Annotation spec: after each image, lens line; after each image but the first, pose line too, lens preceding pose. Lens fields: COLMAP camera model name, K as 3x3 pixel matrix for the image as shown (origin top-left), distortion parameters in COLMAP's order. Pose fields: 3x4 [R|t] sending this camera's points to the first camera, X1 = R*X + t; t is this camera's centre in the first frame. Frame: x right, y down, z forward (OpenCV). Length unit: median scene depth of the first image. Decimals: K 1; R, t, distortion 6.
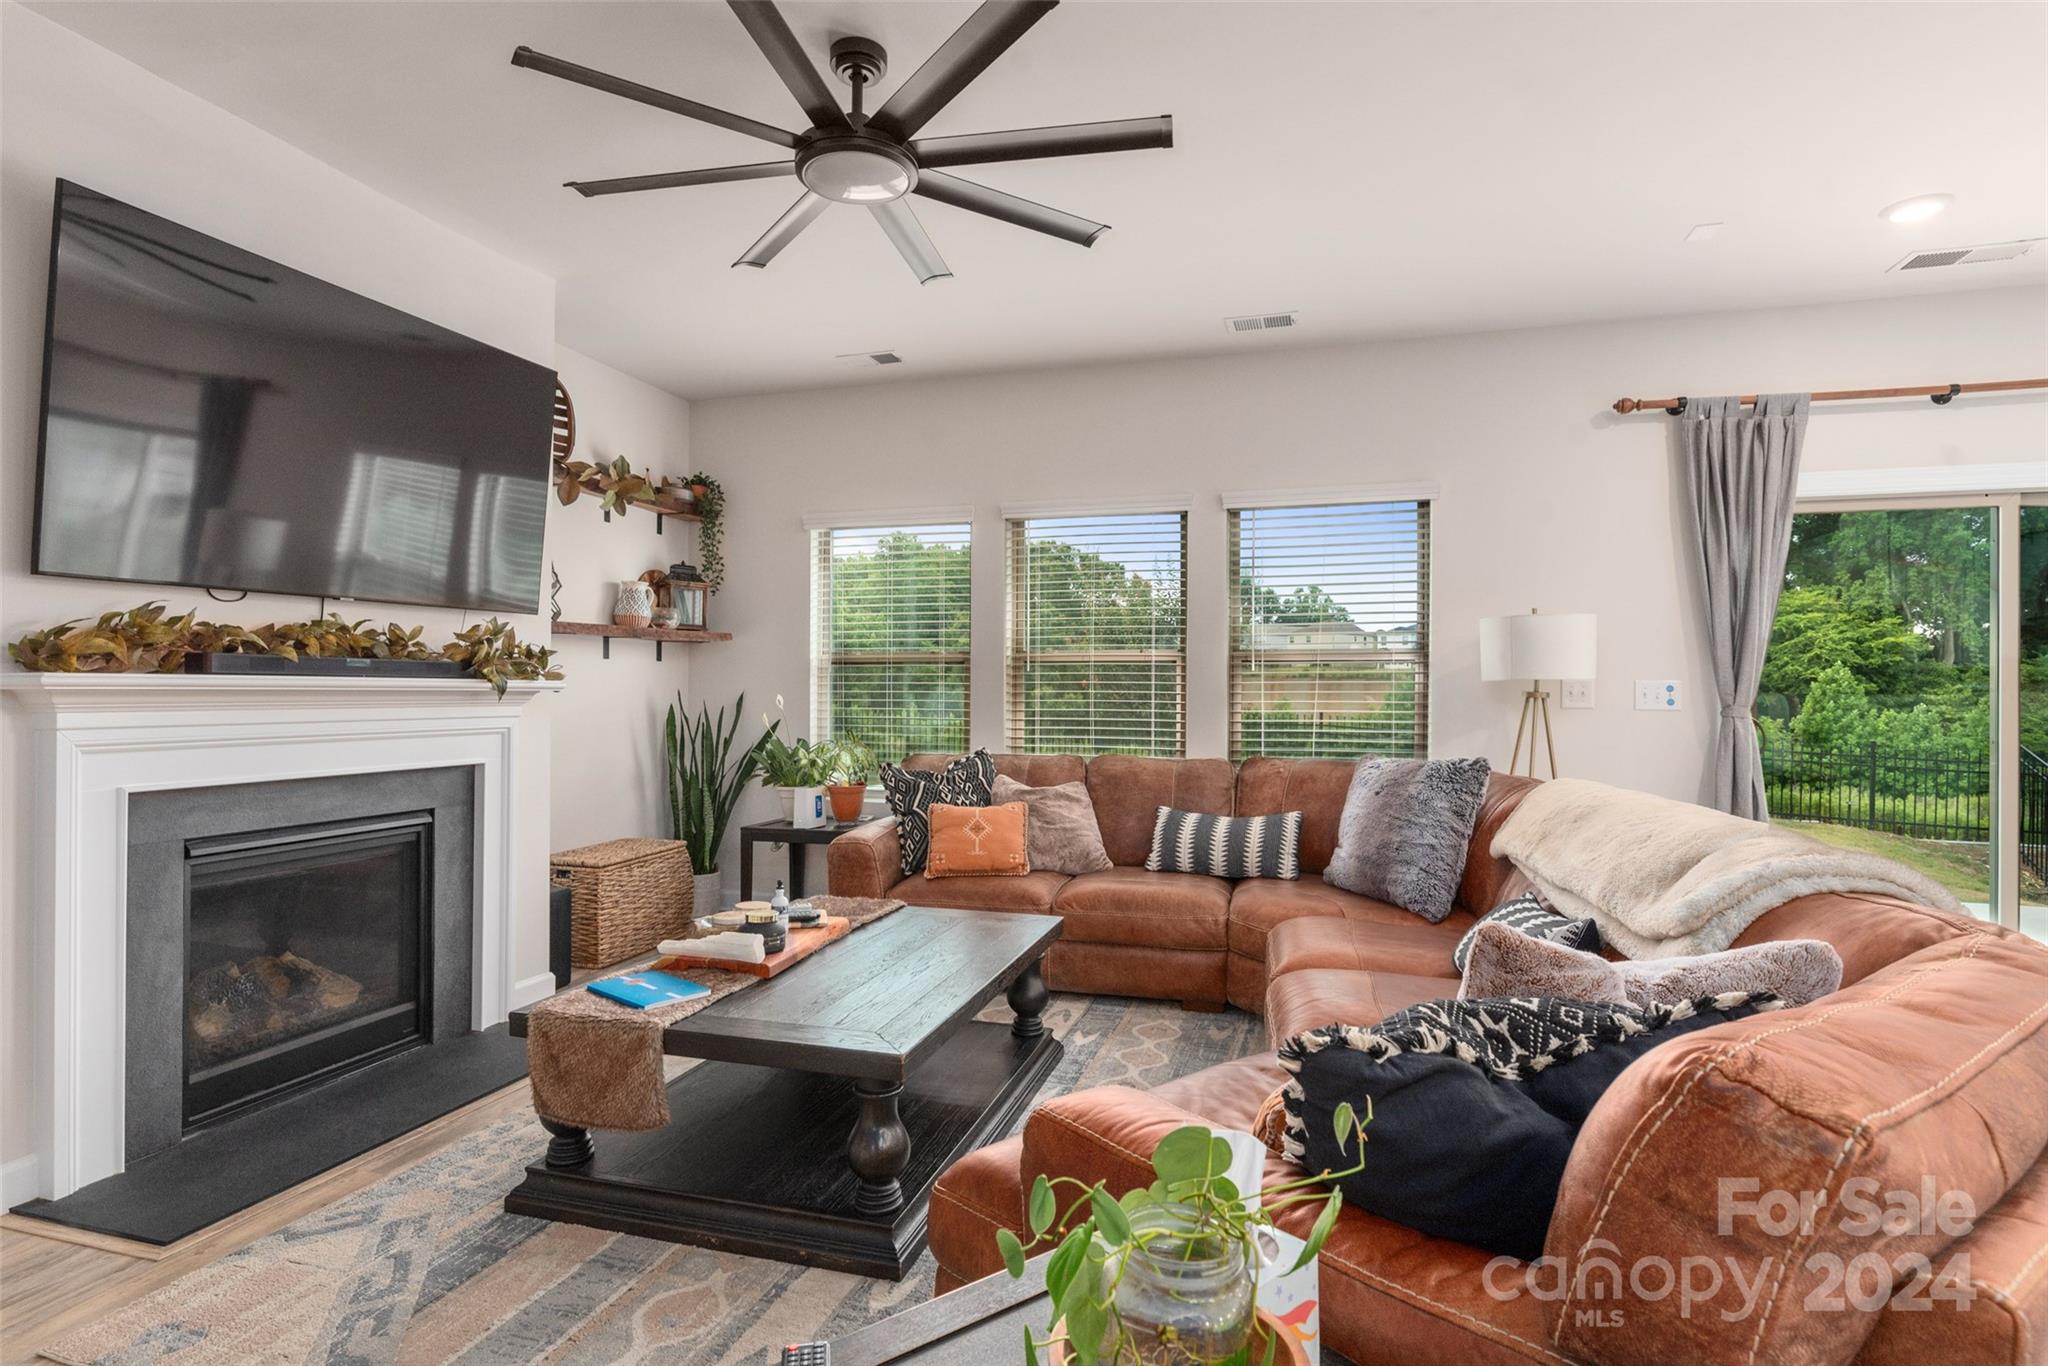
lens RADIAL K [[1046.7, 0, 1007.3], [0, 1046.7, 688.2], [0, 0, 1]] dist [0.005180, -0.003185]
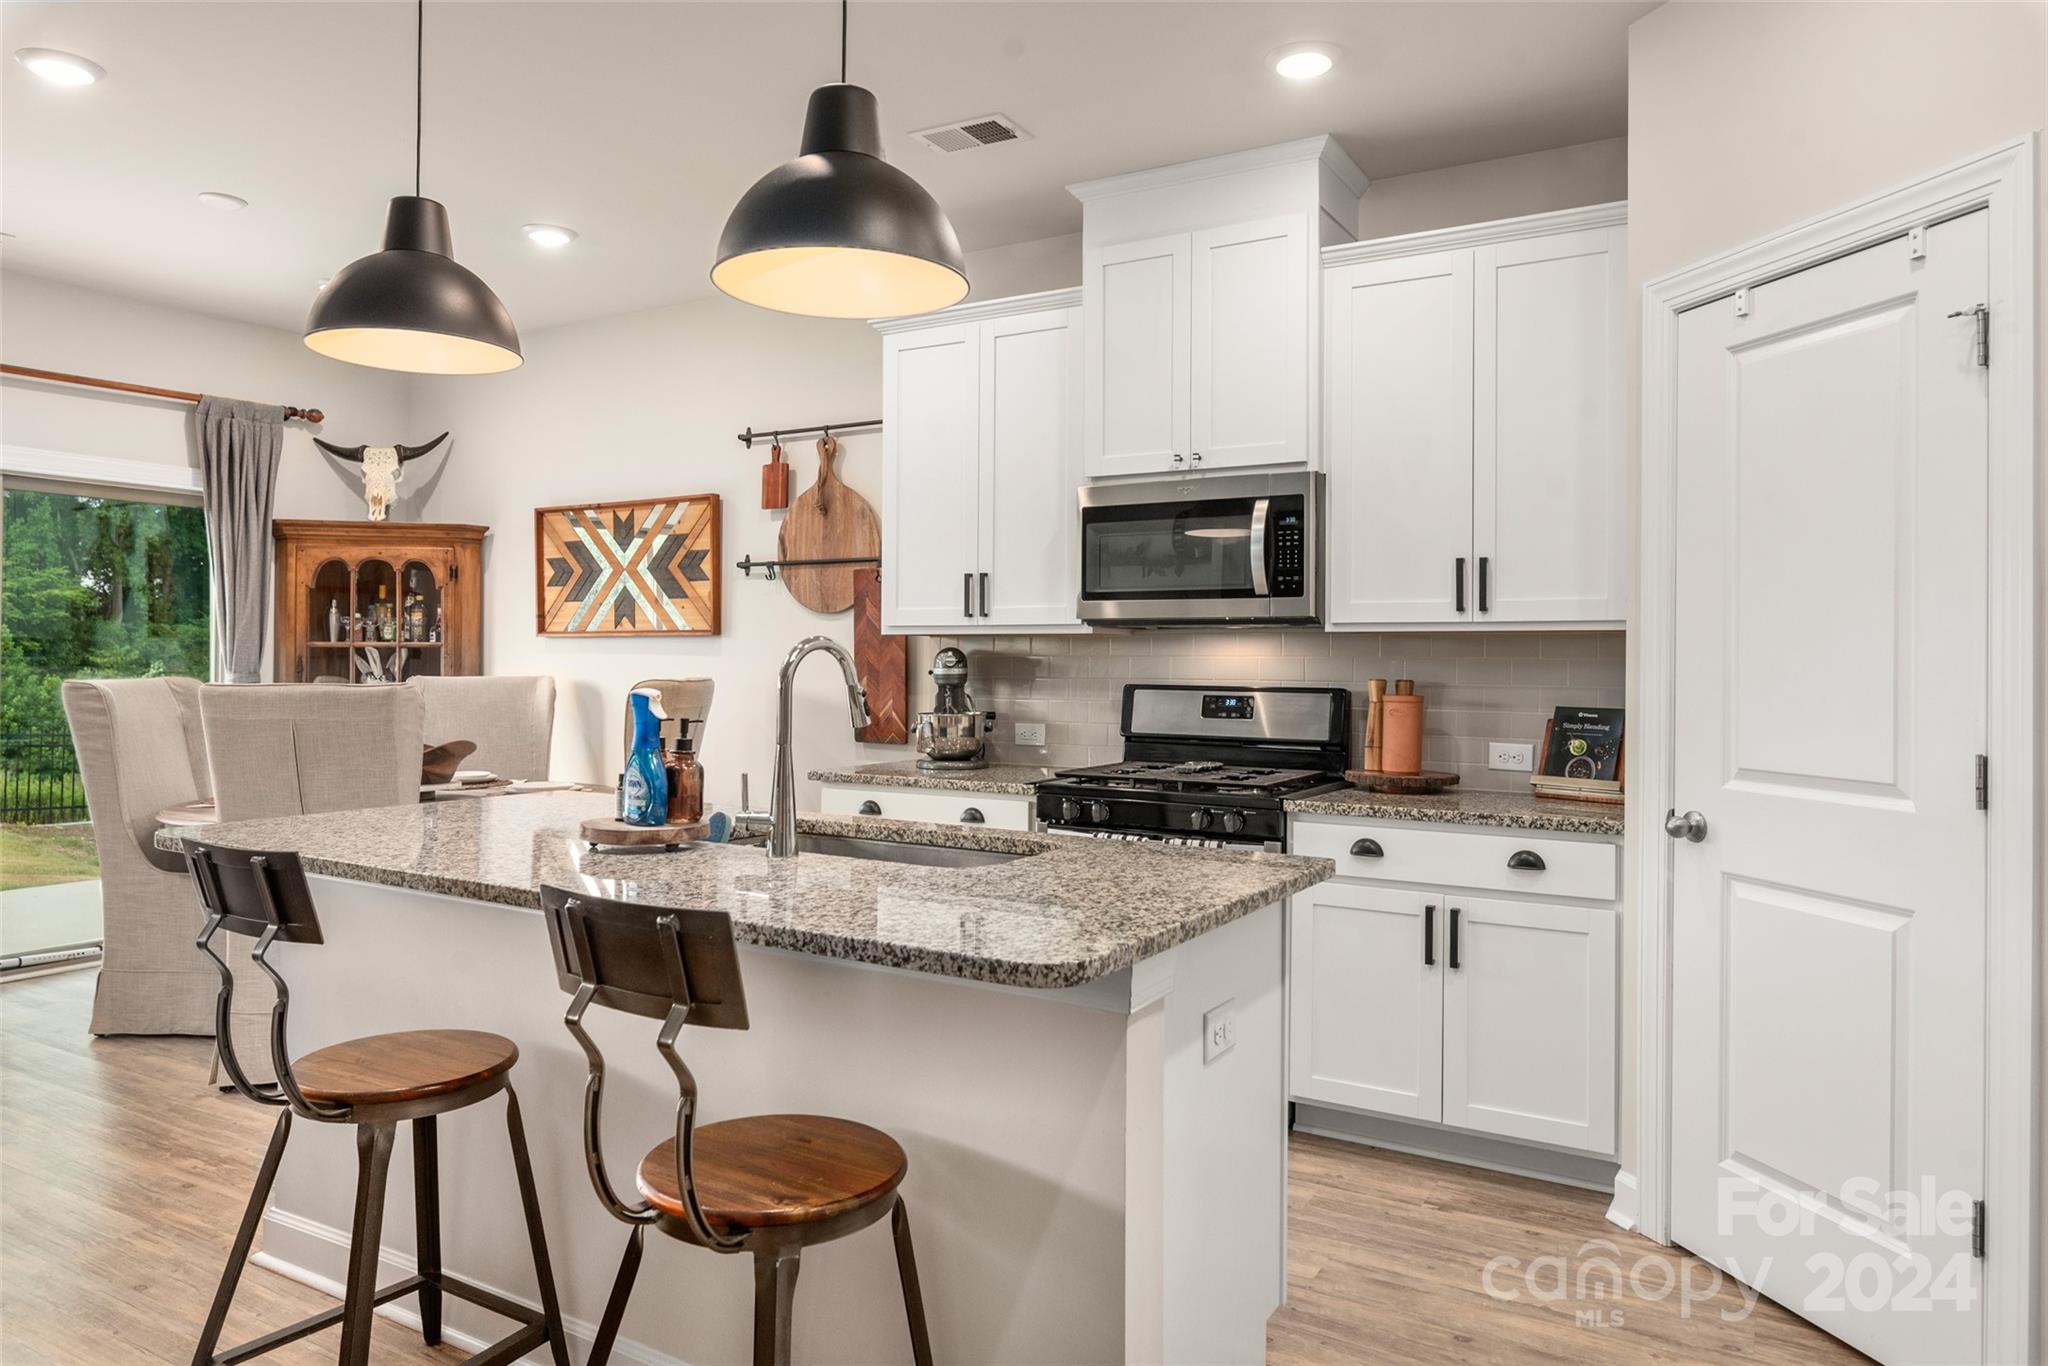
lens RADIAL K [[1313.3, 0, 1031.7], [0, 1313.3, 652.3], [0, 0, 1]] dist [-0.002339, -0.000335]
pose [[0.233637, 0.004181, 0.972315, -0.026372], [-0.007460, 0.999969, -0.002508, -0.018788], [-0.972295, -0.006667, 0.233661, -0.248907]]
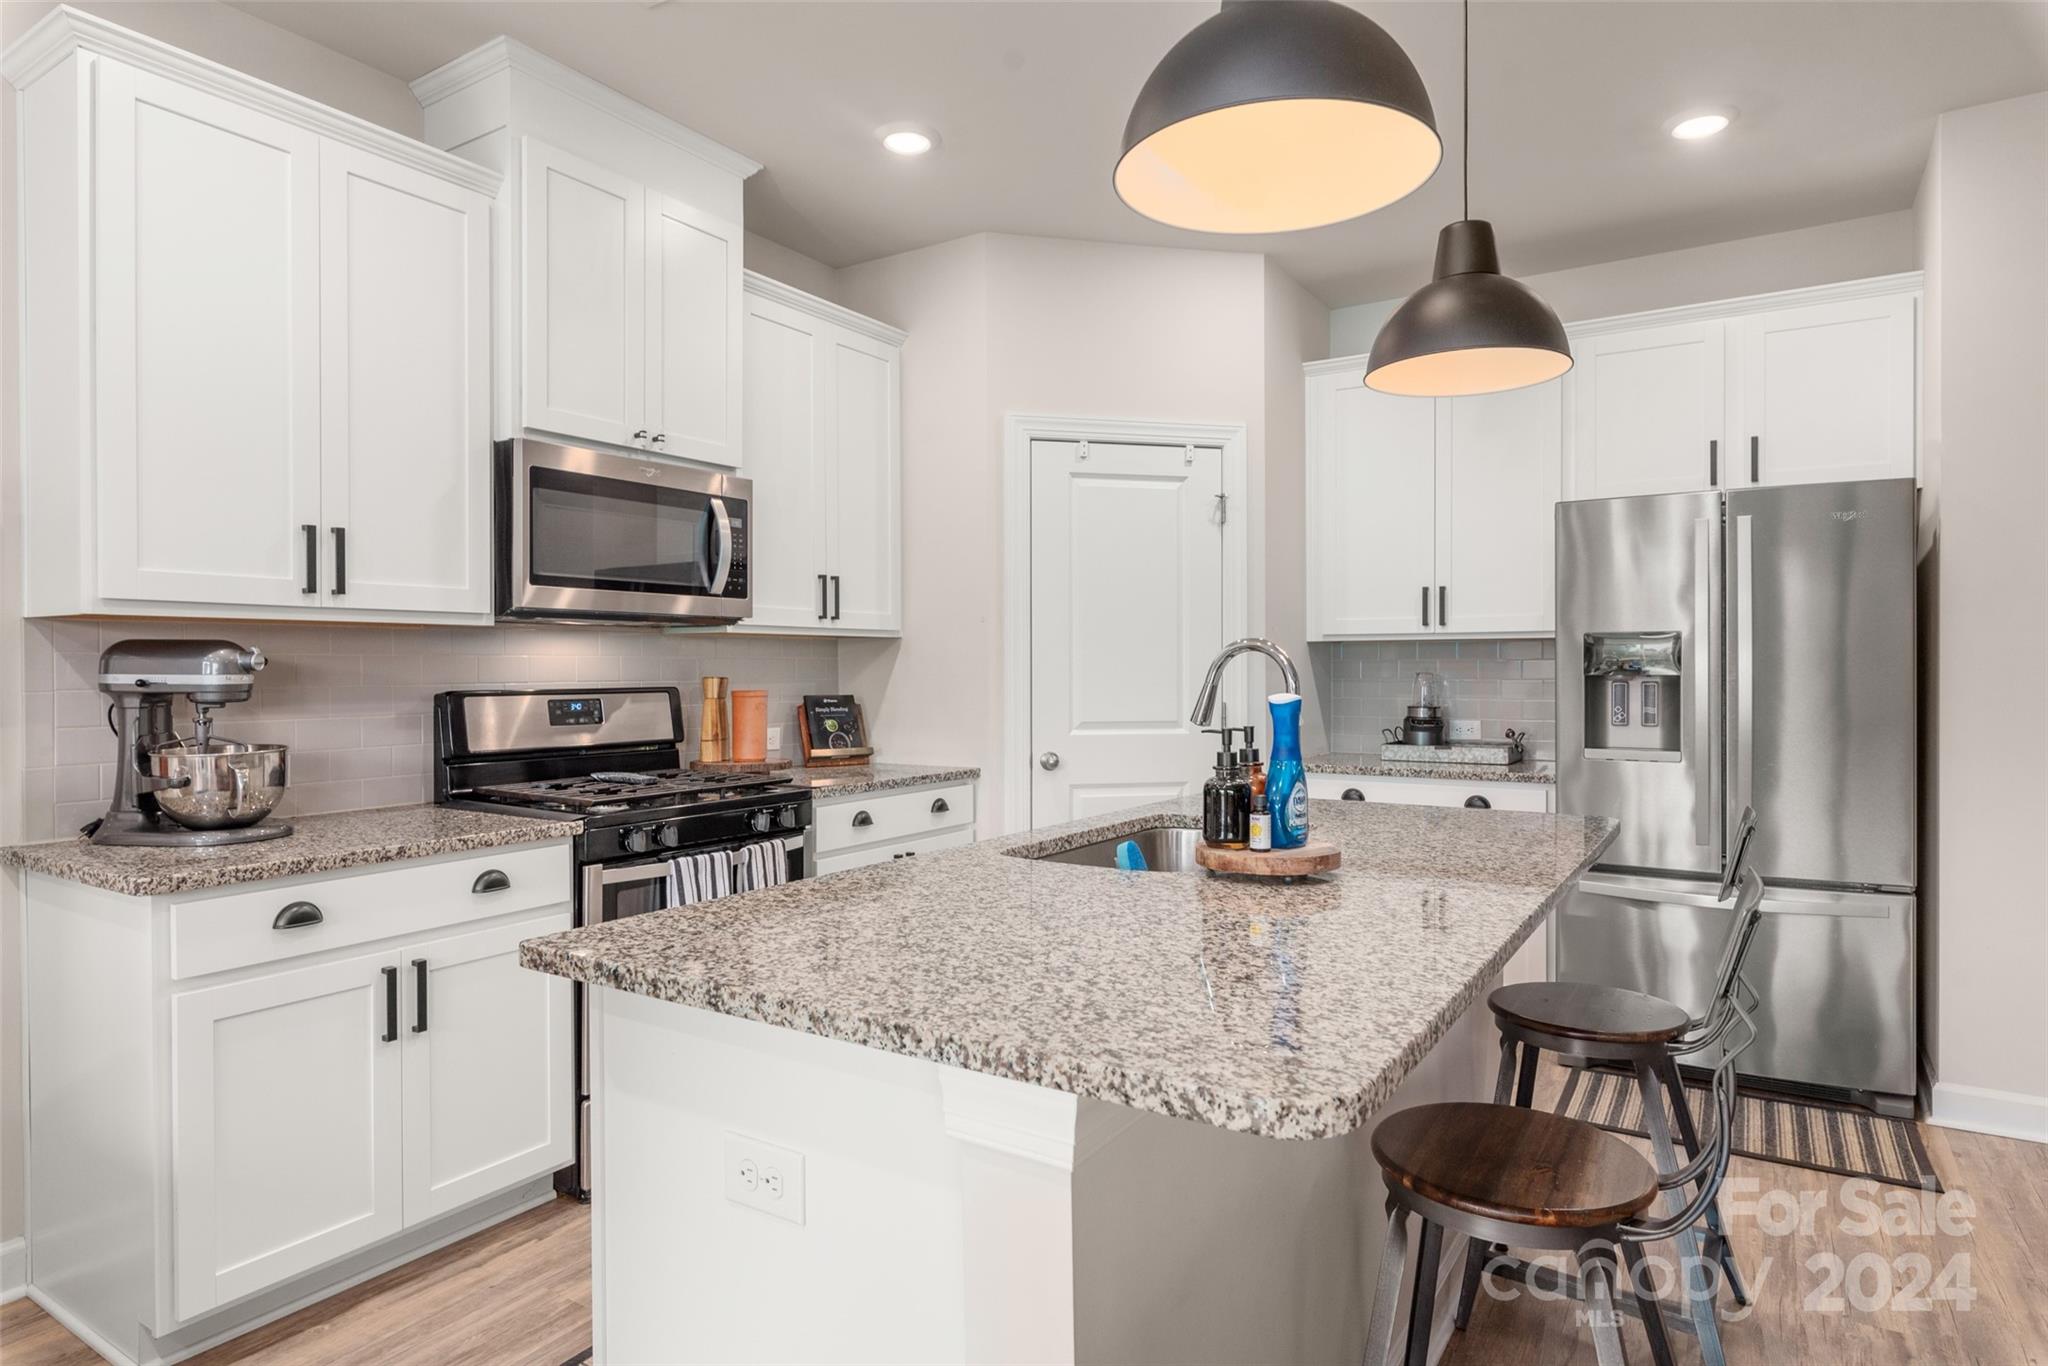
lens RADIAL K [[1153.2, 0, 1023.2], [0, 1153.2, 671.1], [0, 0, 1]] dist [0.000941, -0.002105]
pose [[-0.963497, -0.004287, 0.267686, 0.476973], [-0.003049, 0.999983, 0.005041, -0.013589], [-0.267703, 0.004041, -0.963493, 0.518189]]
